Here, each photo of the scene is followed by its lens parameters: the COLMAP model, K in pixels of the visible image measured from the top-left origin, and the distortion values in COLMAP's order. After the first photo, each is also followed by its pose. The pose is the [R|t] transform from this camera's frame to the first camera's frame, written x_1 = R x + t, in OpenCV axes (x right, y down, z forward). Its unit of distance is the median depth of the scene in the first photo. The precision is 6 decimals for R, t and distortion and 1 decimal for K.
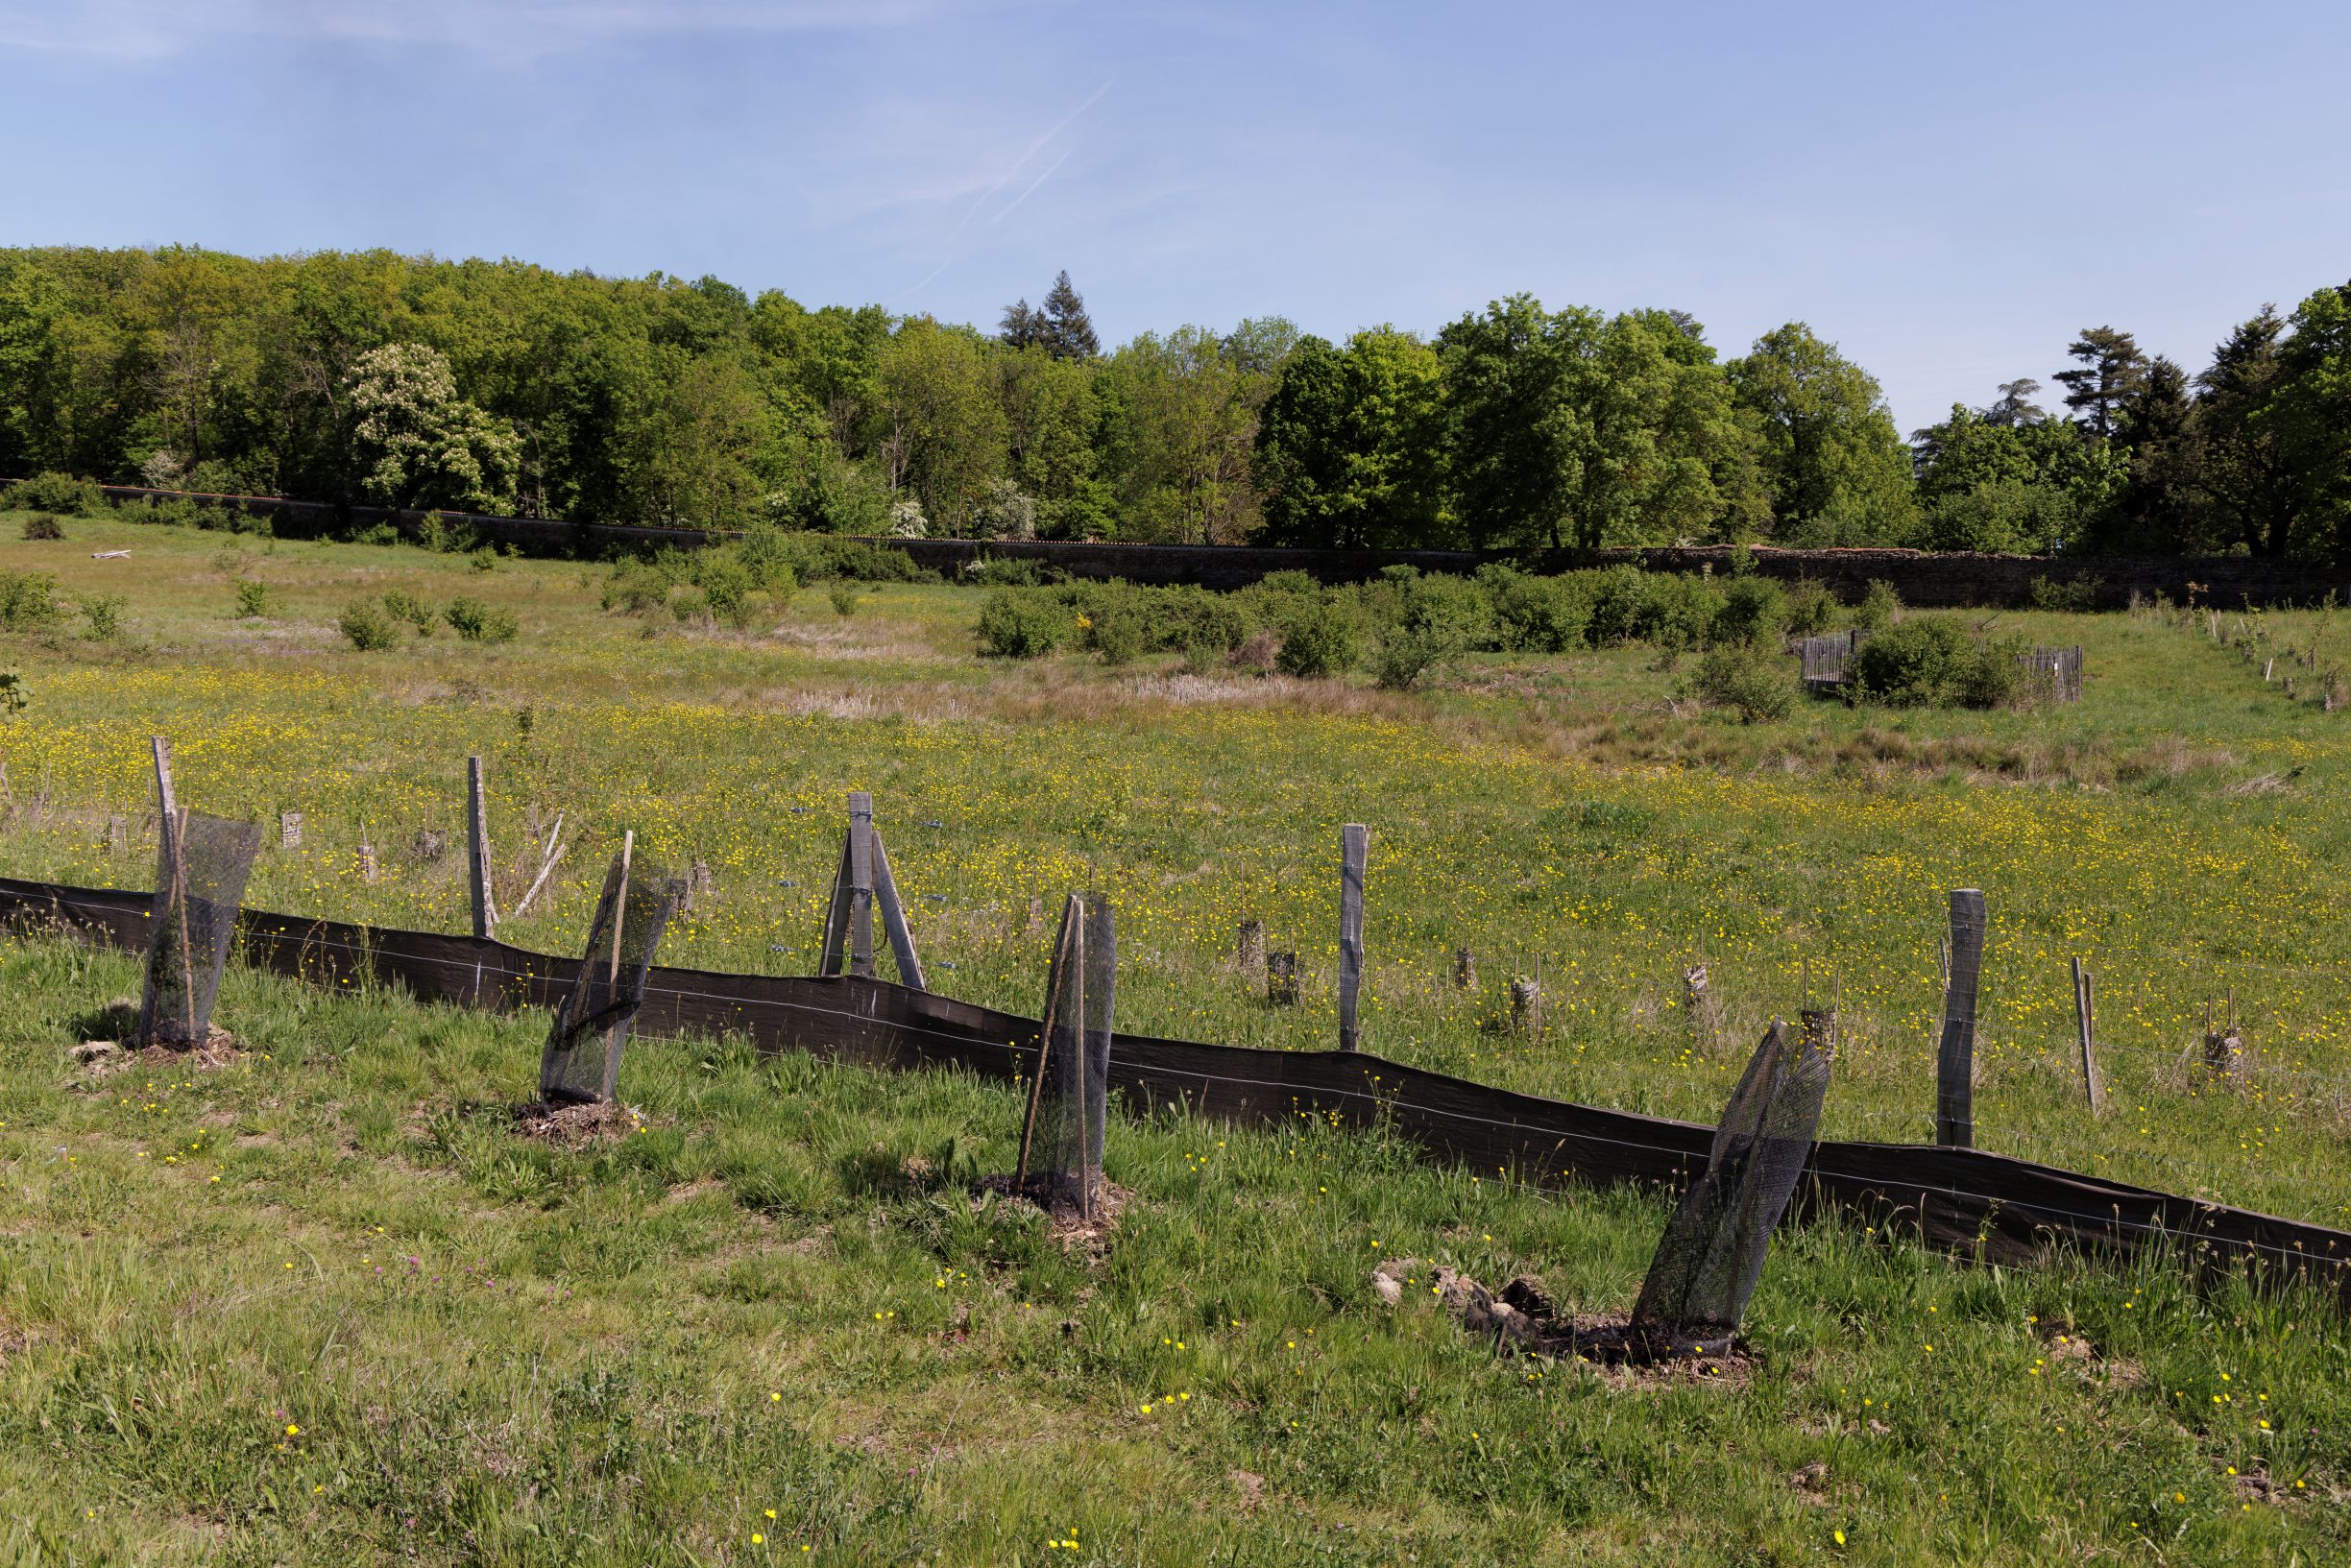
lens RADIAL K [[2087.6, 0, 1179.6], [0, 2087.6, 824.8], [0, 0, 1]] dist [-0.002083, 0.005190]
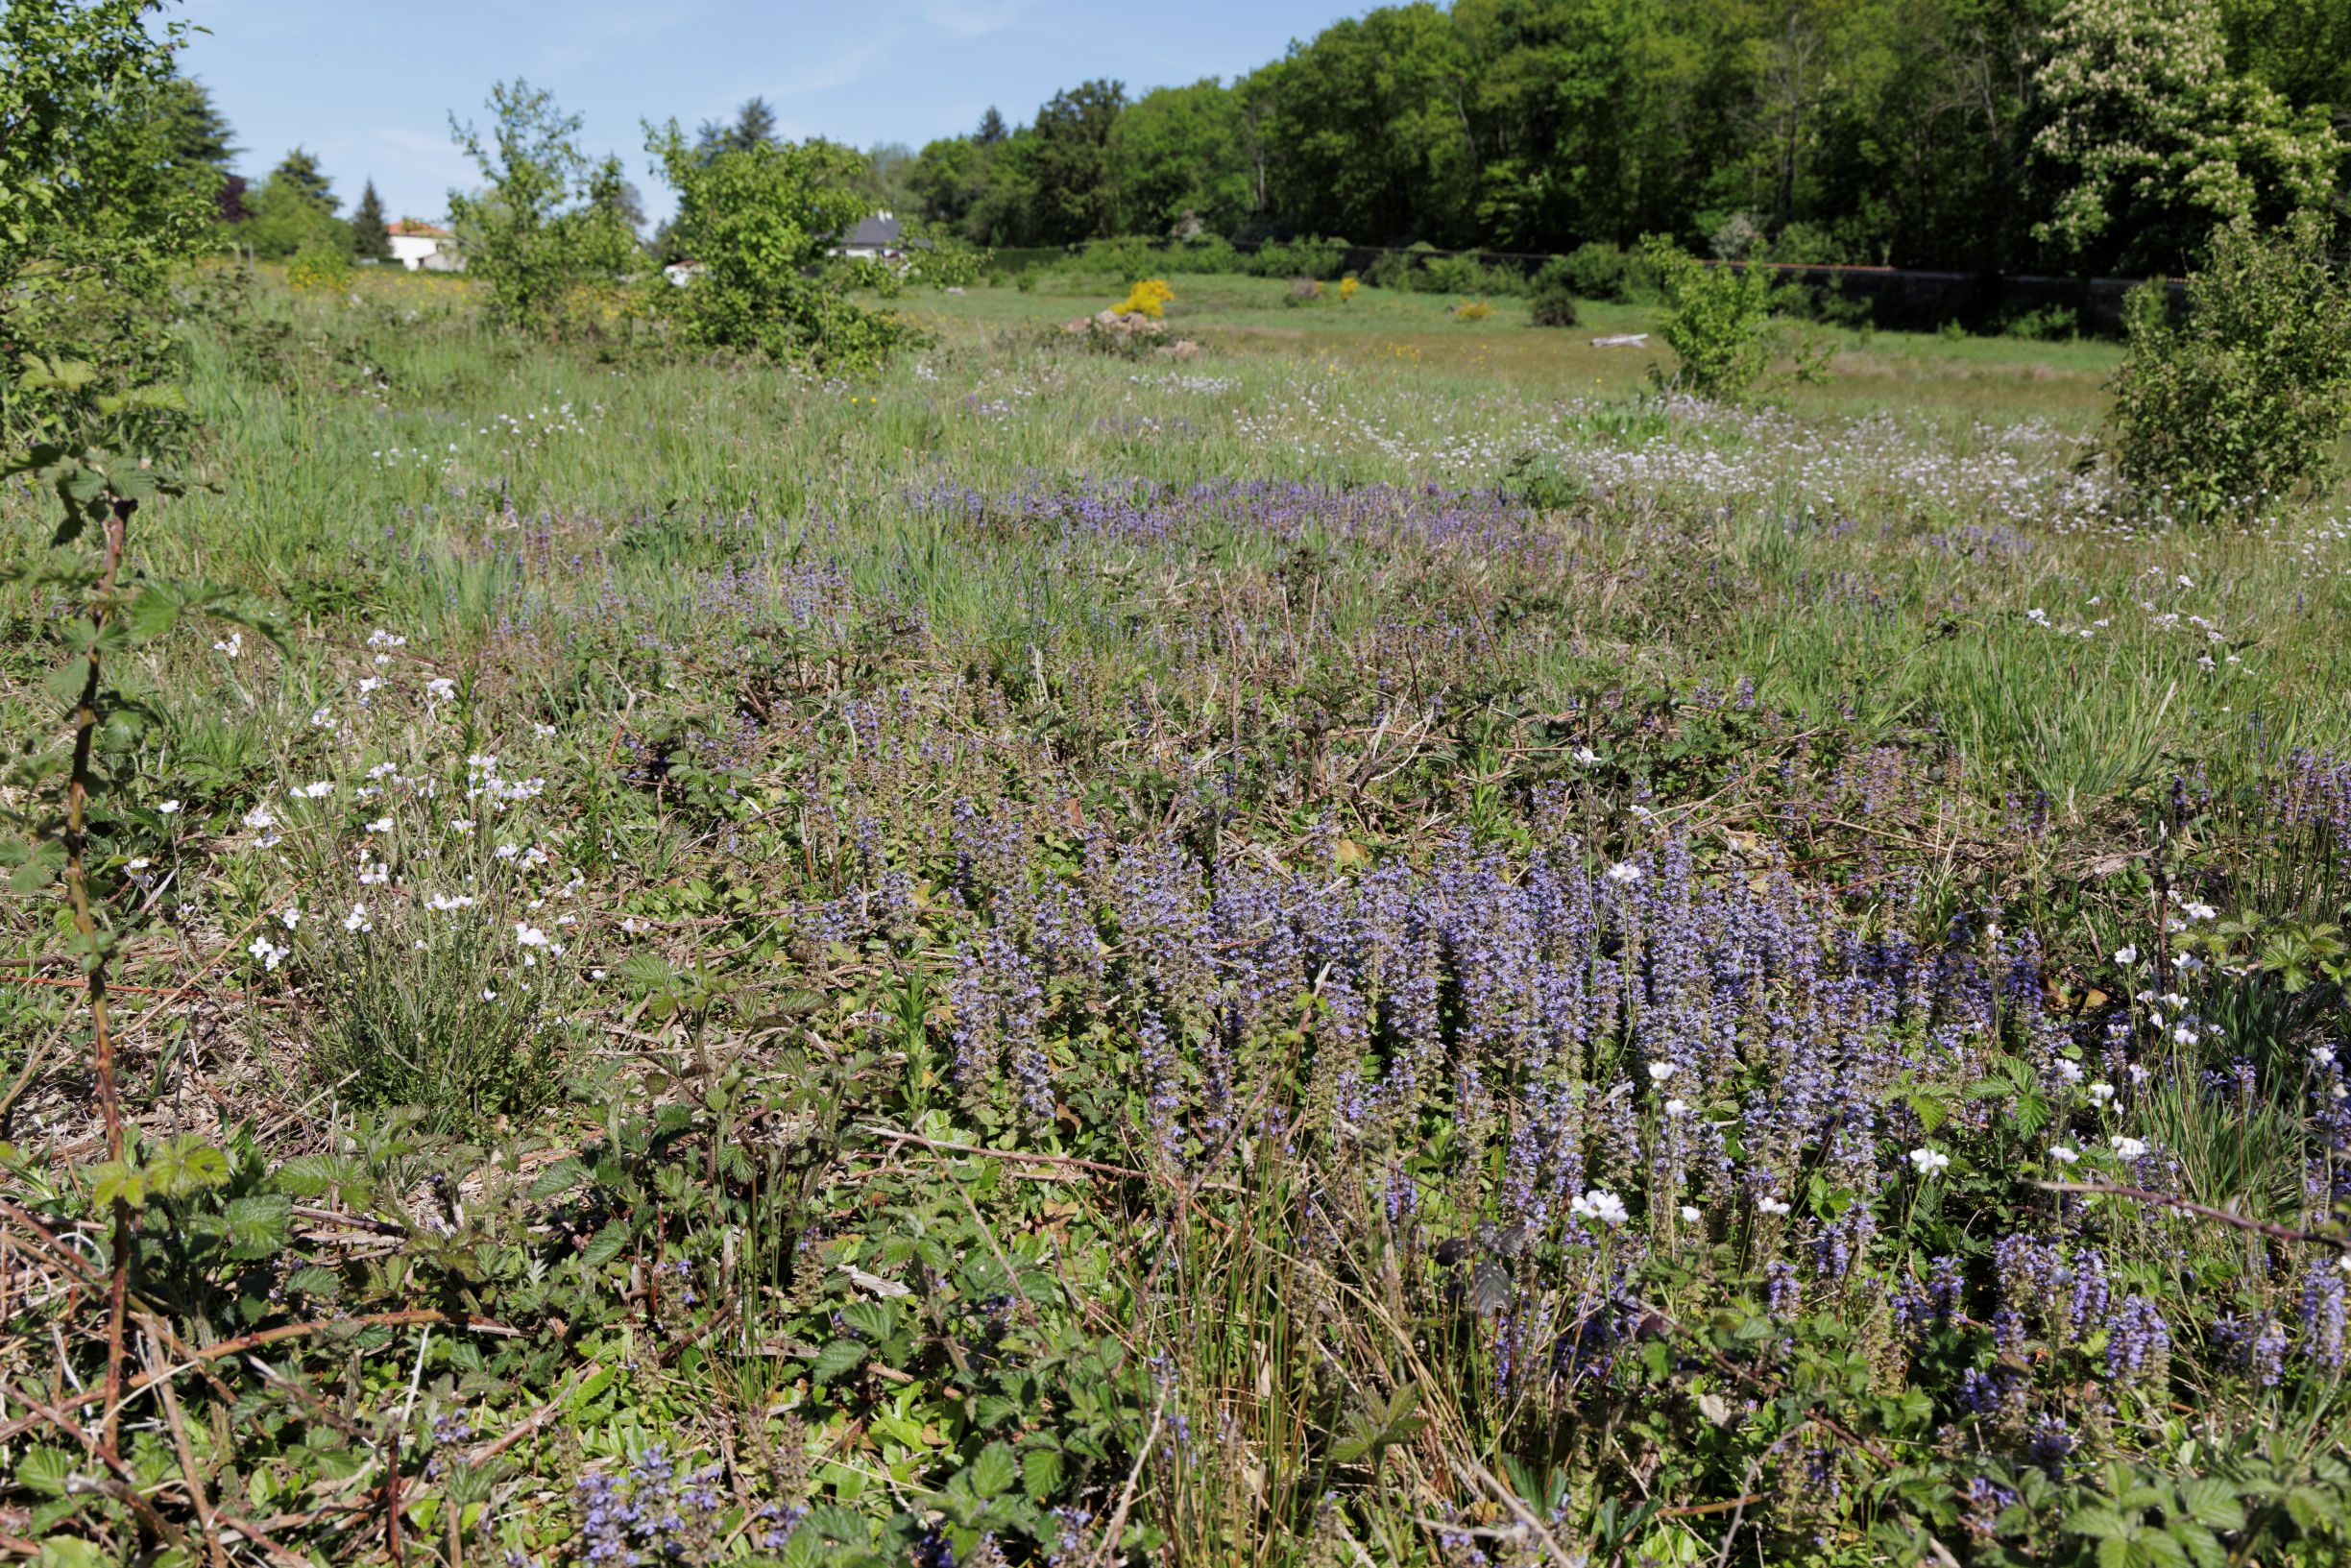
lens RADIAL K [[2087.6, 0, 1179.6], [0, 2087.6, 824.8], [0, 0, 1]] dist [-0.002083, 0.005190]
pose [[0.748164, 0.156044, -0.644903, -0.165304], [-0.107468, 0.987617, 0.114292, -0.040516], [0.654752, -0.016203, 0.755670, 0.395353]]
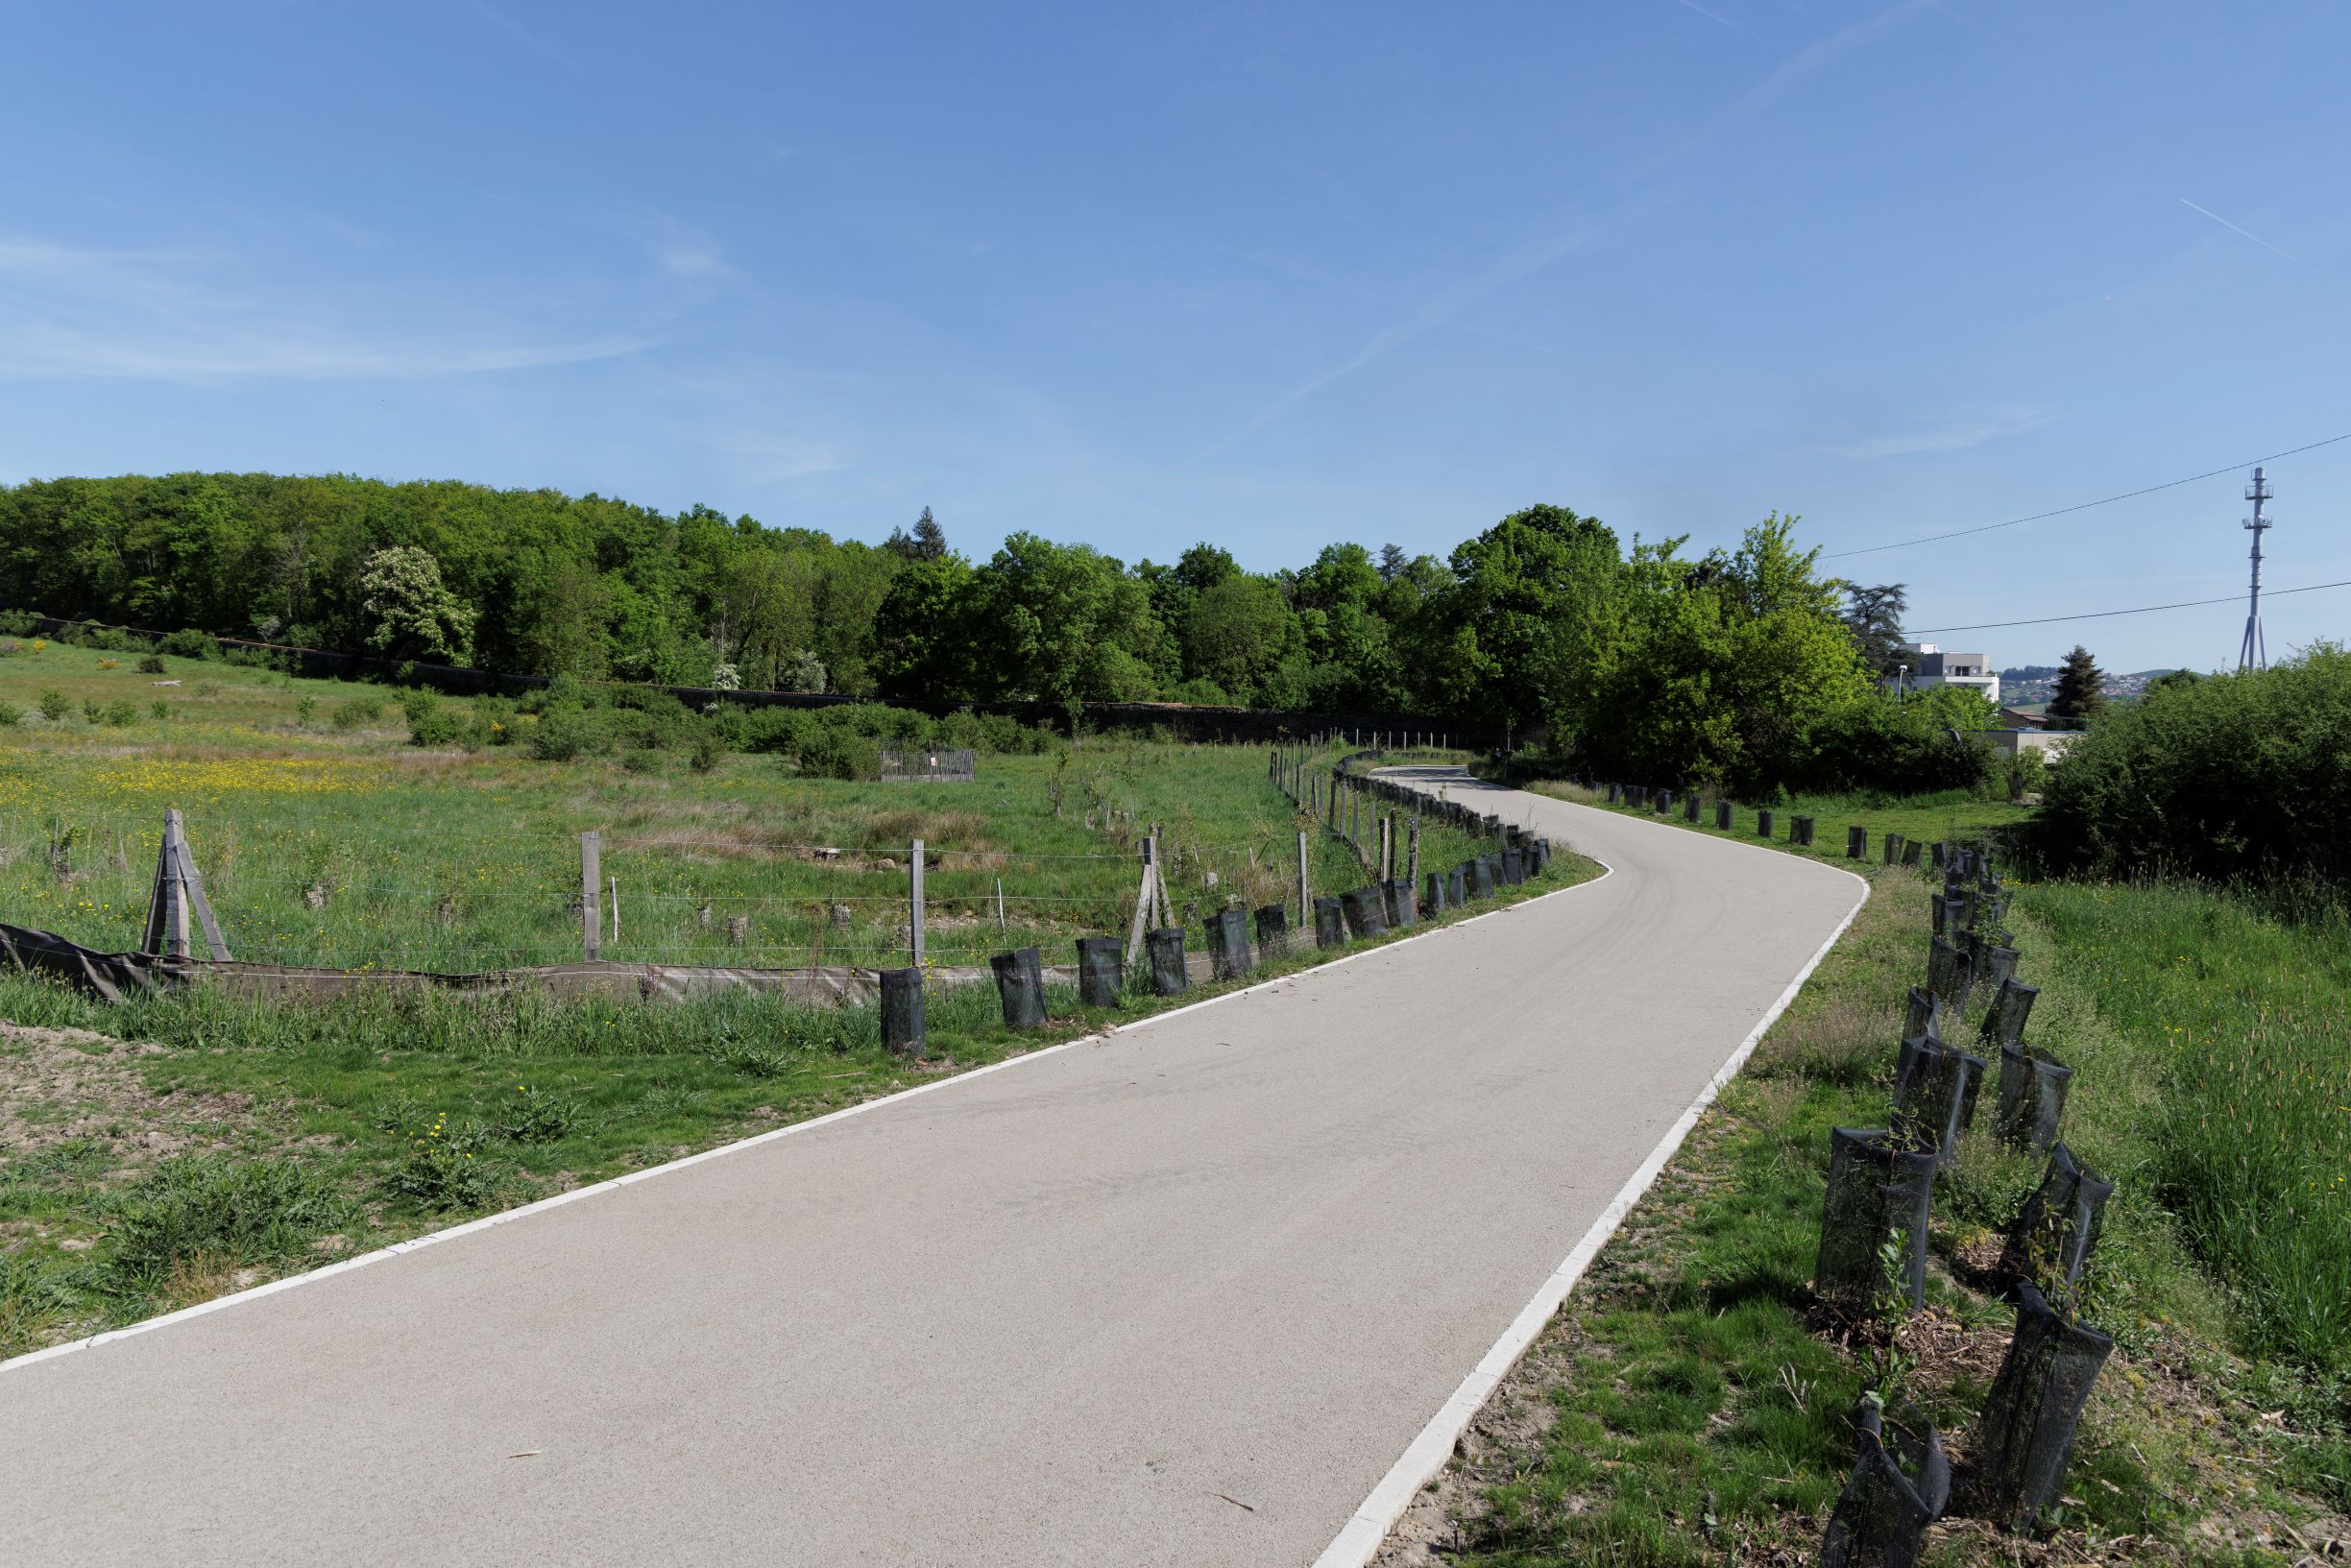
lens RADIAL K [[1673.7, 0, 1179.4], [0, 1673.7, 809.0], [0, 0, 1]] dist [0.005624, 0.004129]
pose [[0.996938, 0.033930, -0.070453, 0.254884], [-0.039434, 0.996152, -0.078275, 0.020768], [0.067526, 0.080814, 0.994439, -0.106293]]
